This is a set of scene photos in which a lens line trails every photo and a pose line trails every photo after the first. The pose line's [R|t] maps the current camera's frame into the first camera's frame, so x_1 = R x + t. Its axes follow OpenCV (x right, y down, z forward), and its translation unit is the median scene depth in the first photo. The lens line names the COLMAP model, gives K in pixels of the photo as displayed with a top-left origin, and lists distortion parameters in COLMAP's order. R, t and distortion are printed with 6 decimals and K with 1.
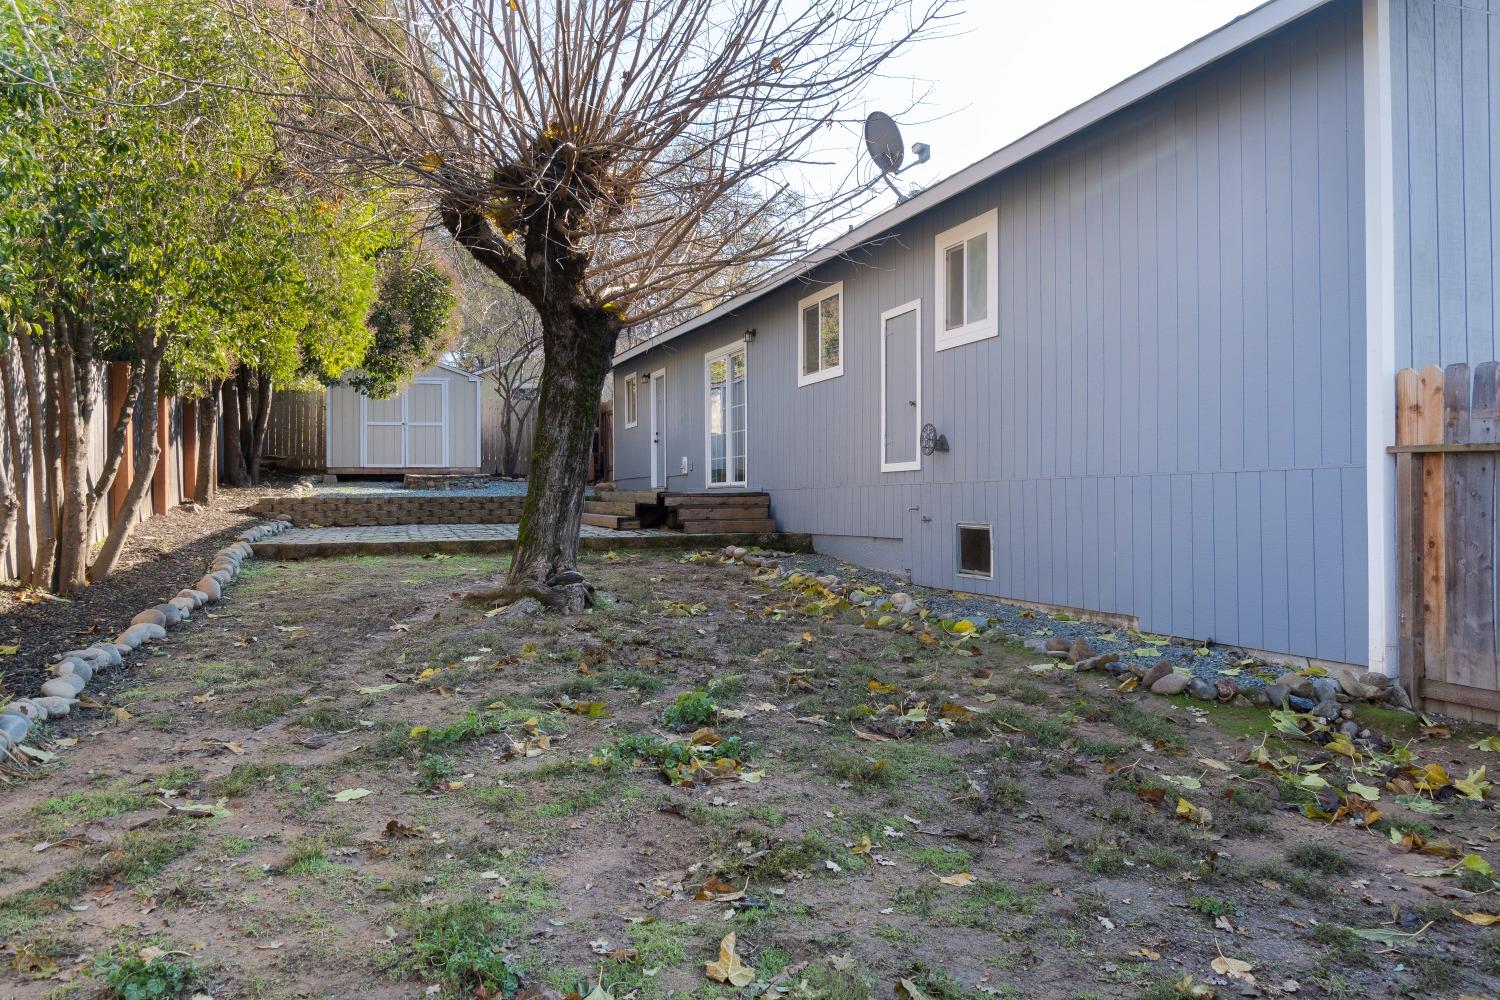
lens RADIAL K [[1161.8, 0, 756.0], [0, 1161.8, 496.5], [0, 0, 1]] dist [-0.012515, -0.001650]
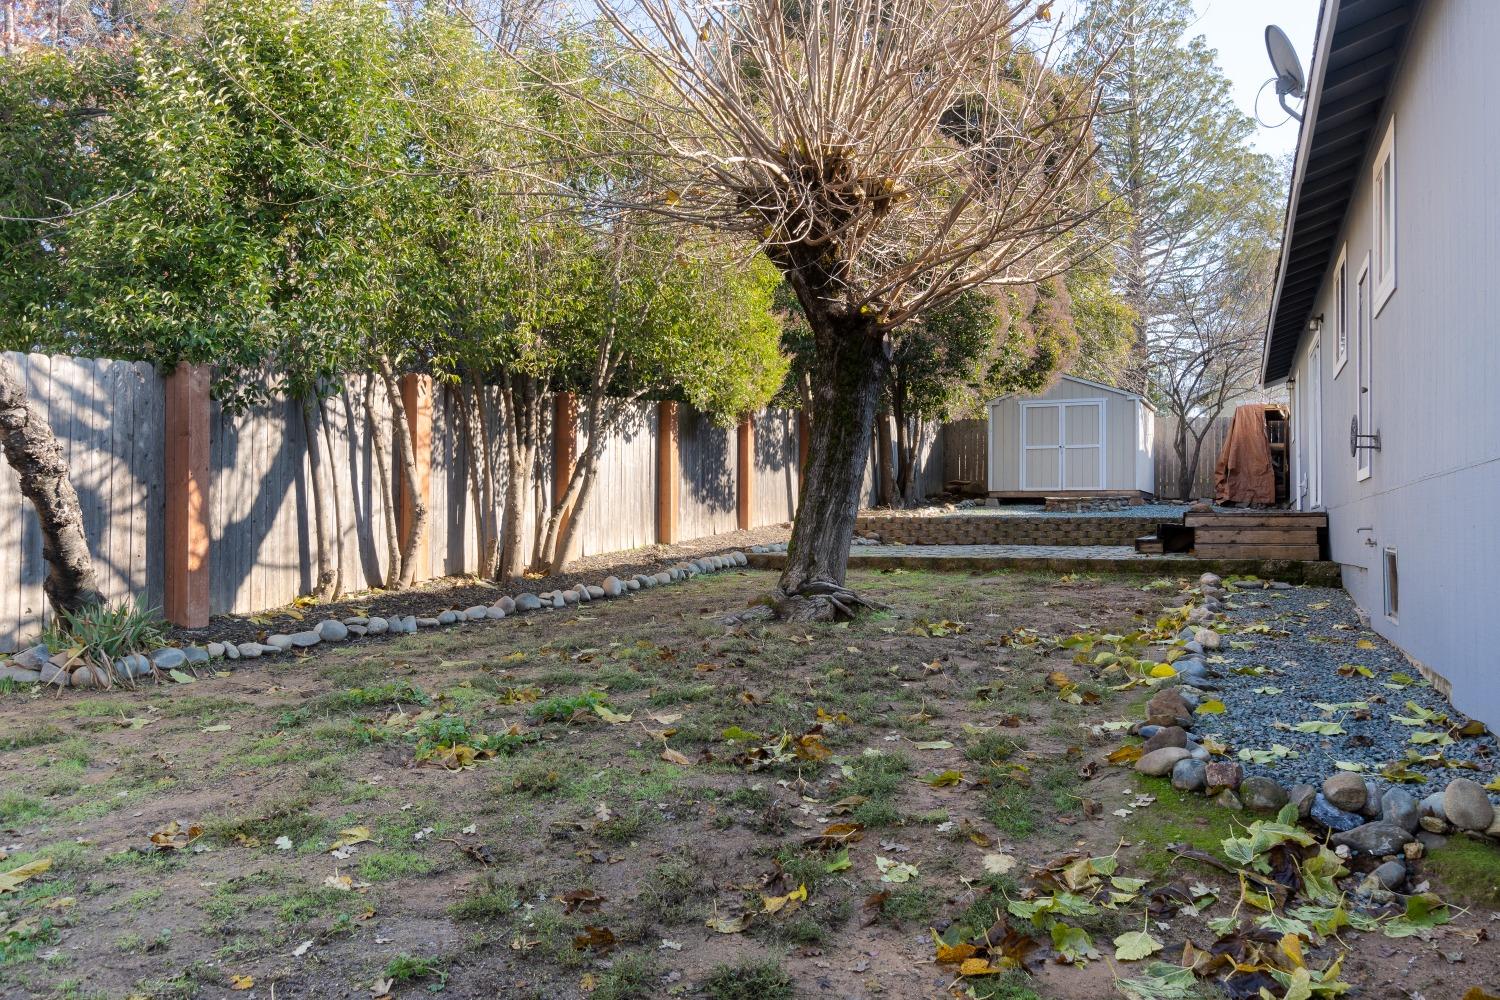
lens RADIAL K [[1161.8, 0, 750.3], [0, 1161.8, 504.6], [0, 0, 1]] dist [-0.012515, -0.001650]
pose [[0.734997, -0.003492, -0.678061, 0.192503], [-0.009949, 0.999824, -0.015934, 0.006087], [0.677997, 0.018457, 0.734833, 0.095962]]
